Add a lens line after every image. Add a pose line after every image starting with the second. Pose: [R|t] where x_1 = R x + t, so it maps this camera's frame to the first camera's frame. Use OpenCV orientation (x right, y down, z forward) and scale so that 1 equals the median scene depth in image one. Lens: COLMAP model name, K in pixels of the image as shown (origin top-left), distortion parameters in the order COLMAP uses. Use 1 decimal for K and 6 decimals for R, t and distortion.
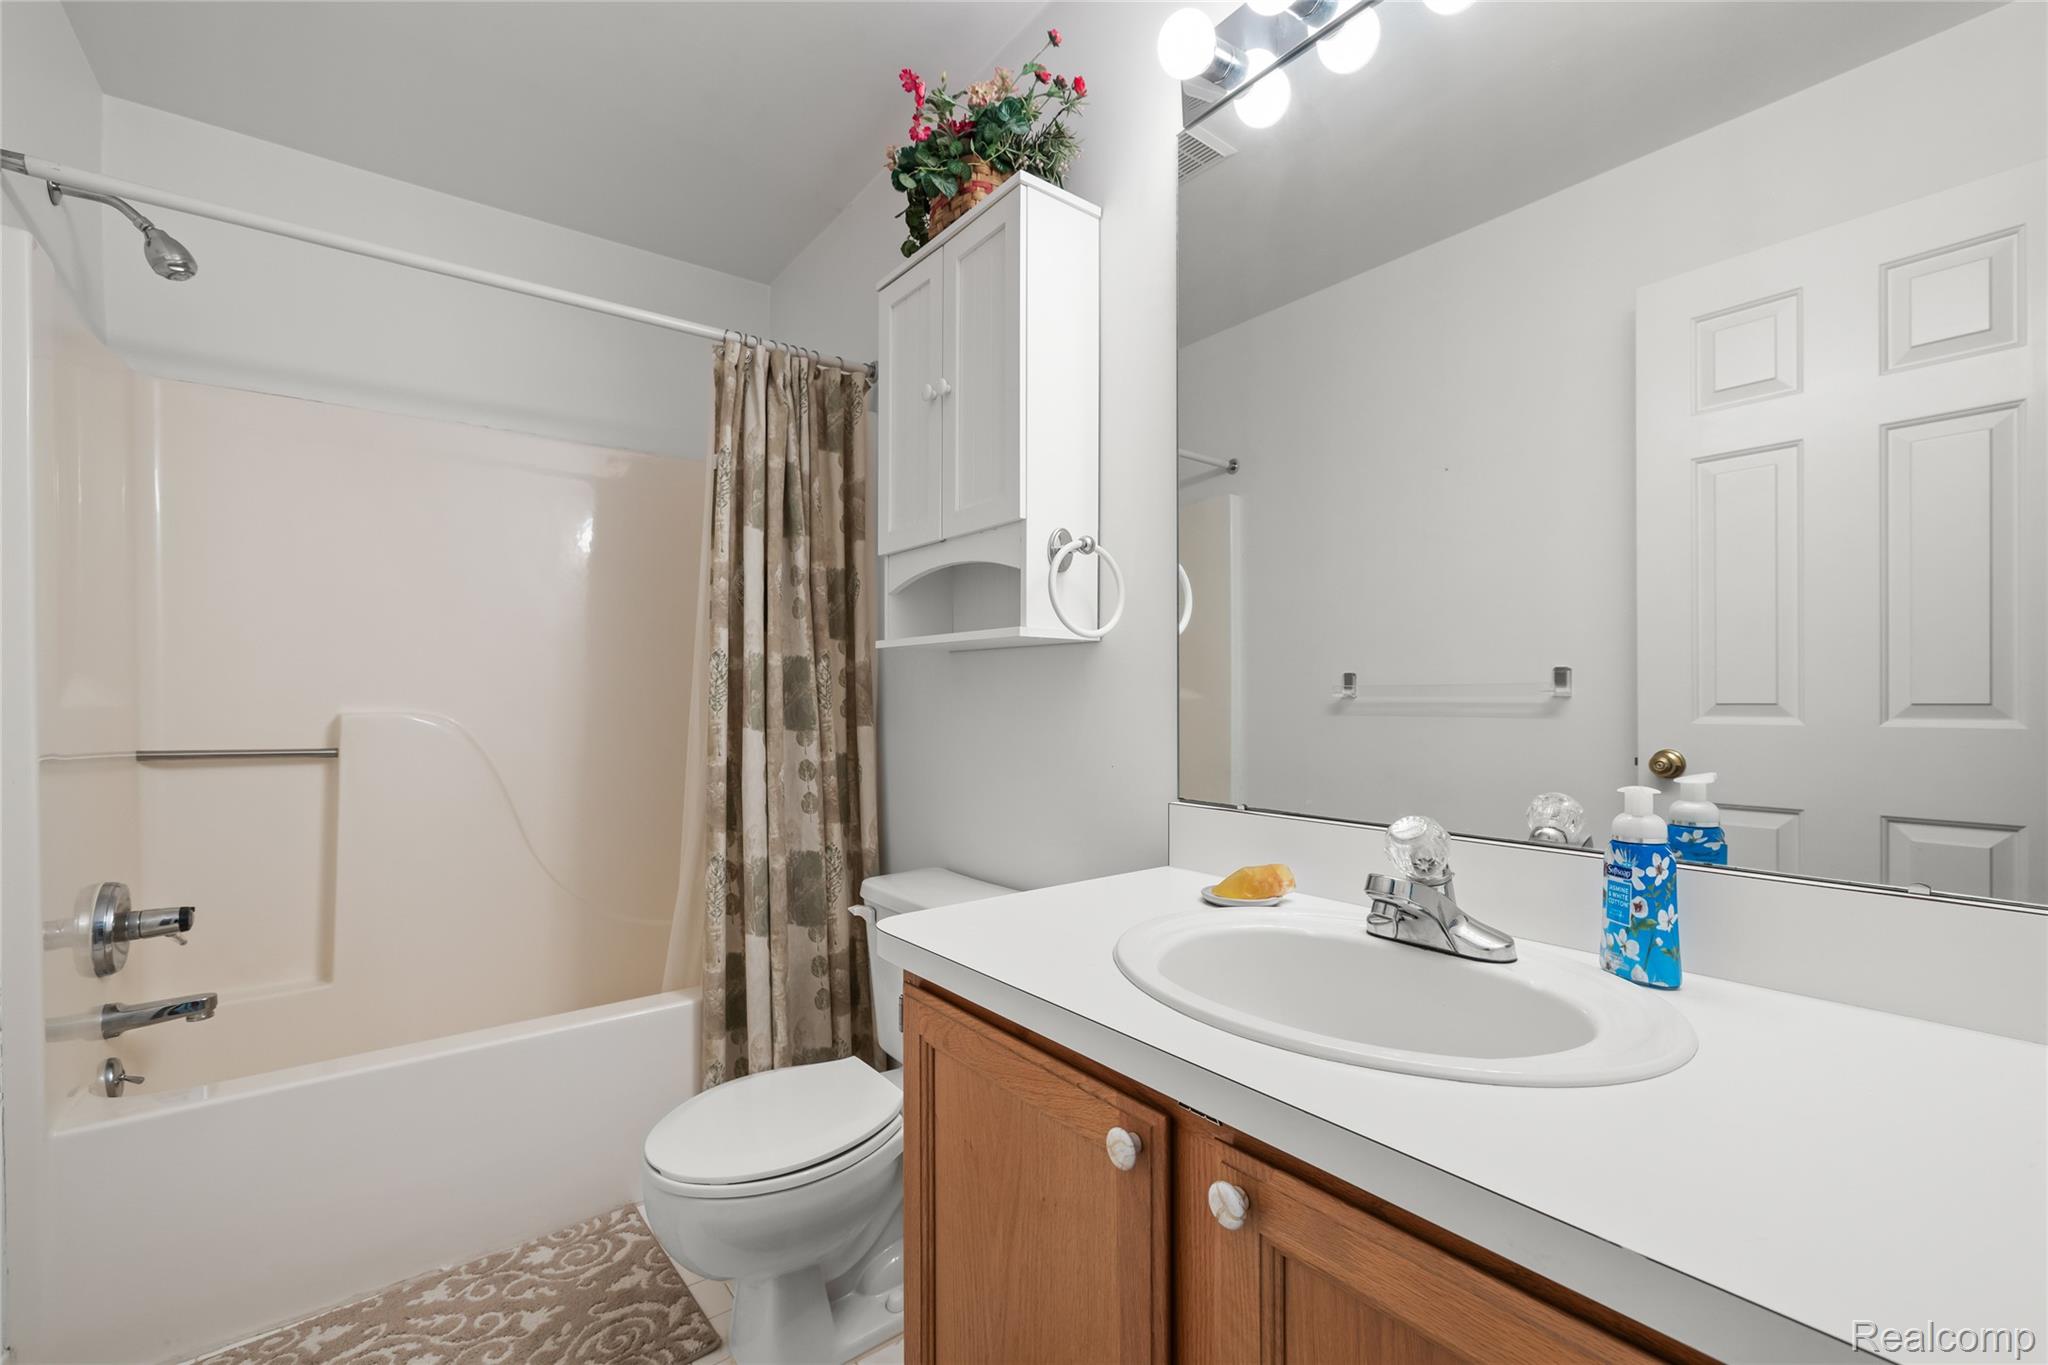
lens RADIAL K [[873.2, 0, 1018.2], [0, 873.2, 690.0], [0, 0, 1]] dist [0.004641, -0.000237]
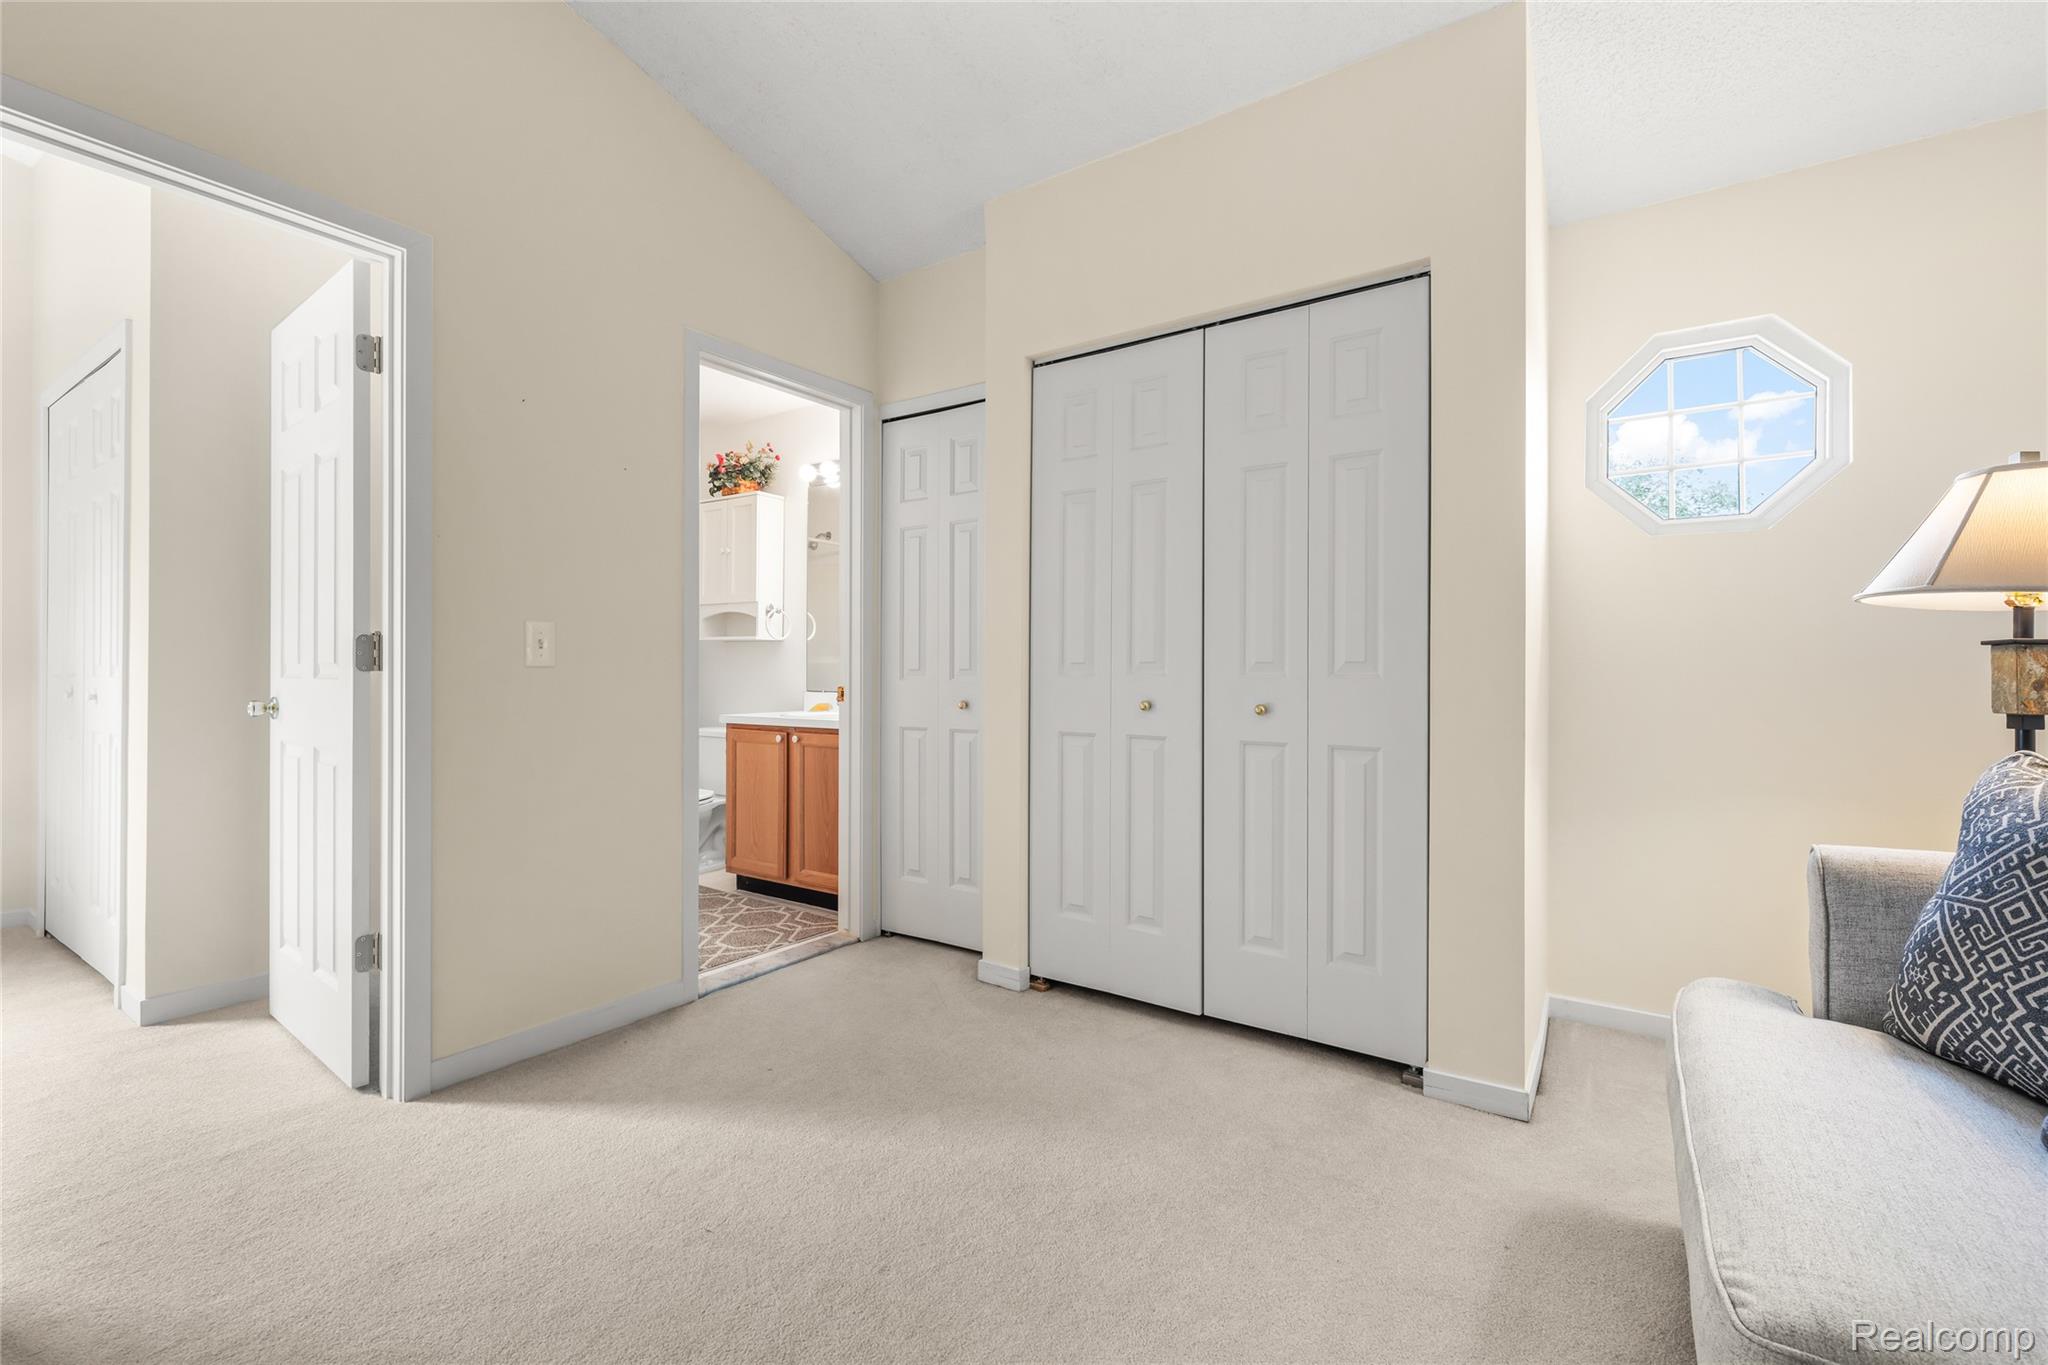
lens RADIAL K [[873.2, 0, 1021.8], [0, 873.2, 676.6], [0, 0, 1]] dist [0.004641, -0.000237]
pose [[0.948939, 0.007793, 0.315363, -0.076148], [-0.009460, 0.999948, 0.003757, 0.049046], [-0.315317, -0.006549, 0.948964, -2.169845]]
